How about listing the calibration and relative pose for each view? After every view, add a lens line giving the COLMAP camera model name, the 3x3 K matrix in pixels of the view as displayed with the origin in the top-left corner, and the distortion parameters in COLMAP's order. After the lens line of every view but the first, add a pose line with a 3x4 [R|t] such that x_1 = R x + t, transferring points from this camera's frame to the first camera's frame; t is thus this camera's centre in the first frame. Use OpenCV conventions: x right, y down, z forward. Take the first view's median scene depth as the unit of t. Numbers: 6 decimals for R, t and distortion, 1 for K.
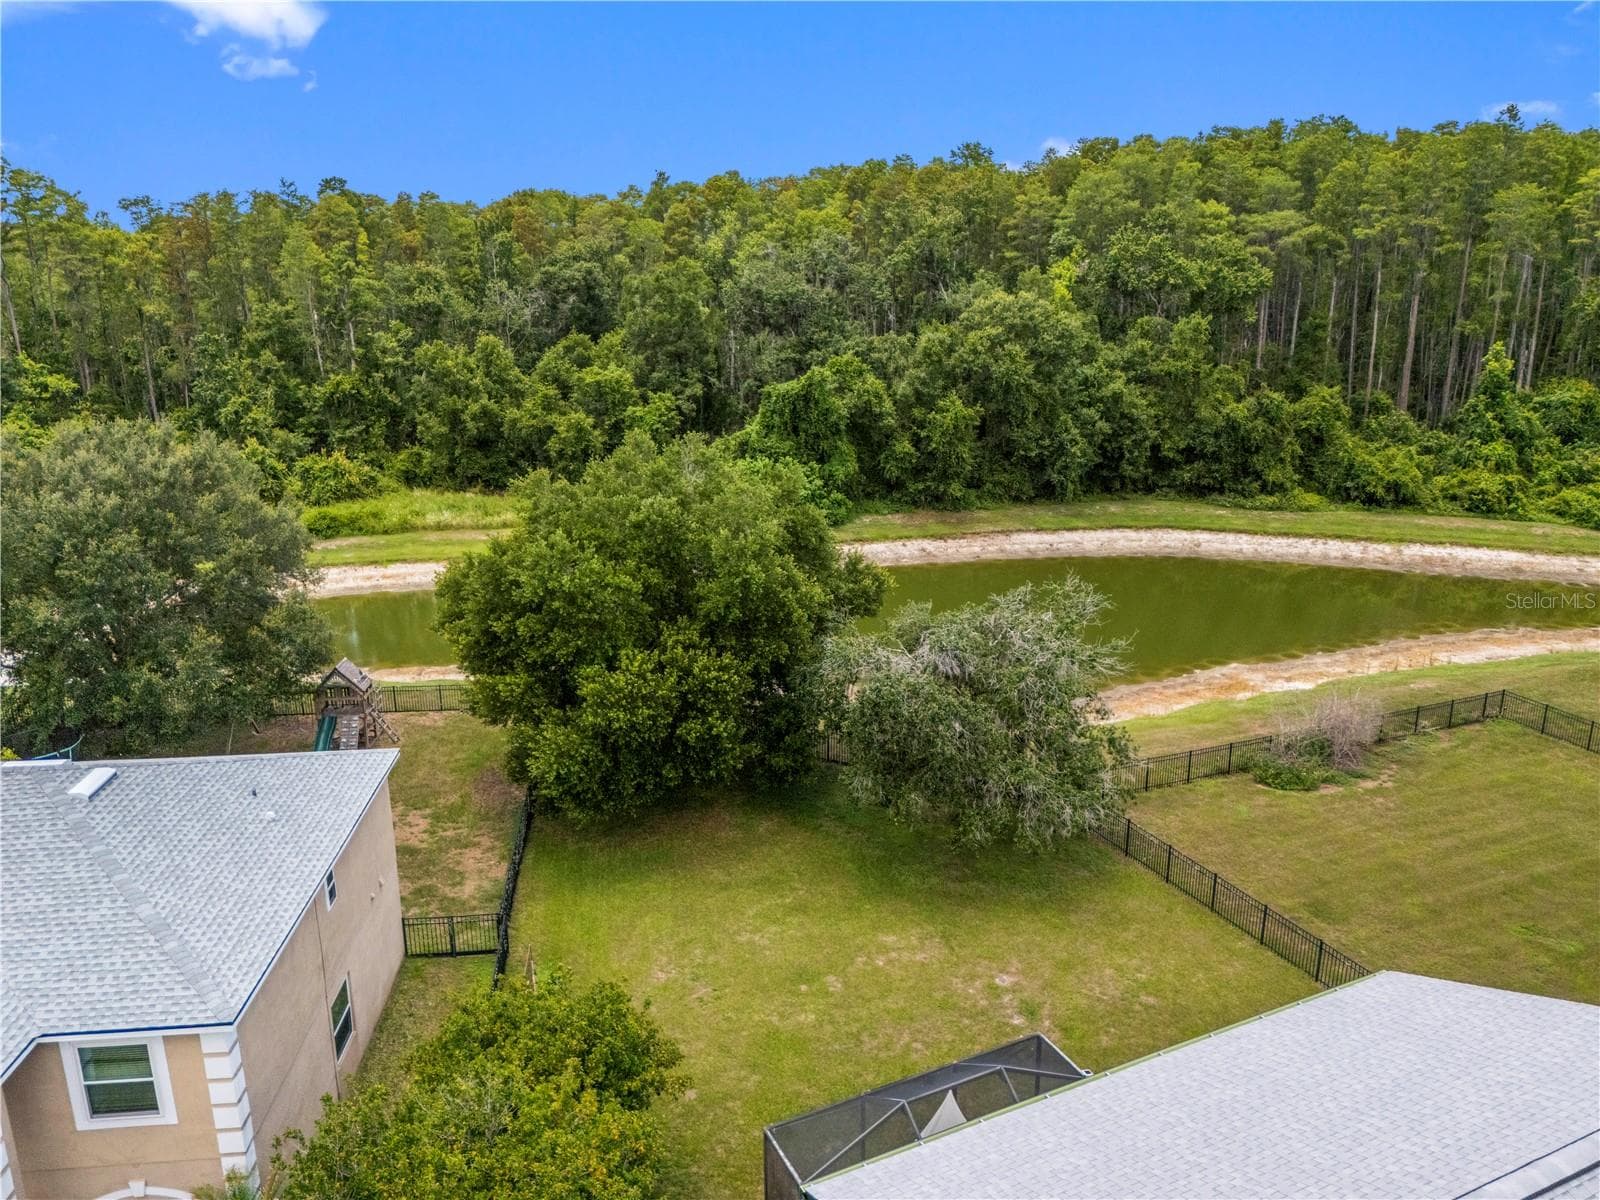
lens RADIAL K [[1171.0, 0, 800.0], [0, 1171.0, 600.0], [0, 0, 1]] dist [0.080798, -0.093793]
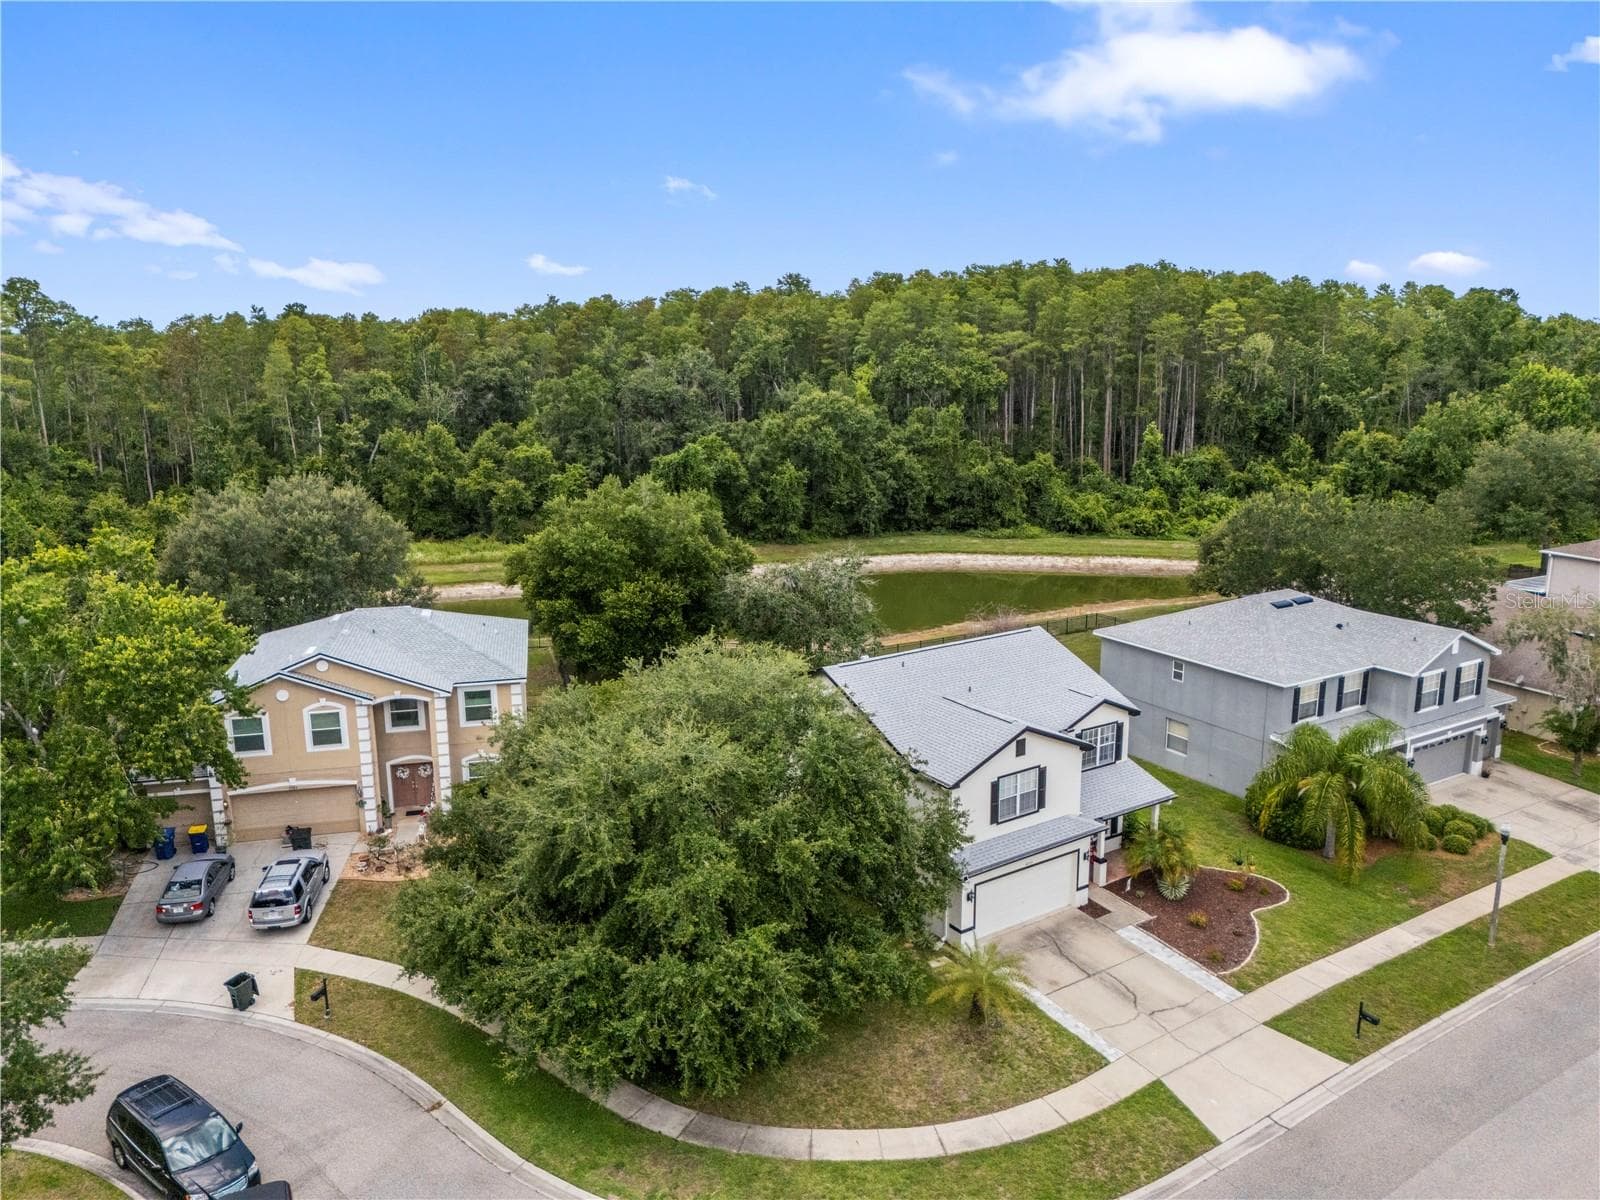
lens RADIAL K [[1167.9, 0, 800.0], [0, 1167.9, 600.0], [0, 0, 1]] dist [0.114894, -0.172173]
pose [[0.990472, -0.031930, 0.133962, -0.047080], [0.041317, 0.996837, -0.067883, 0.083588], [-0.131371, 0.072771, 0.988659, -0.367714]]
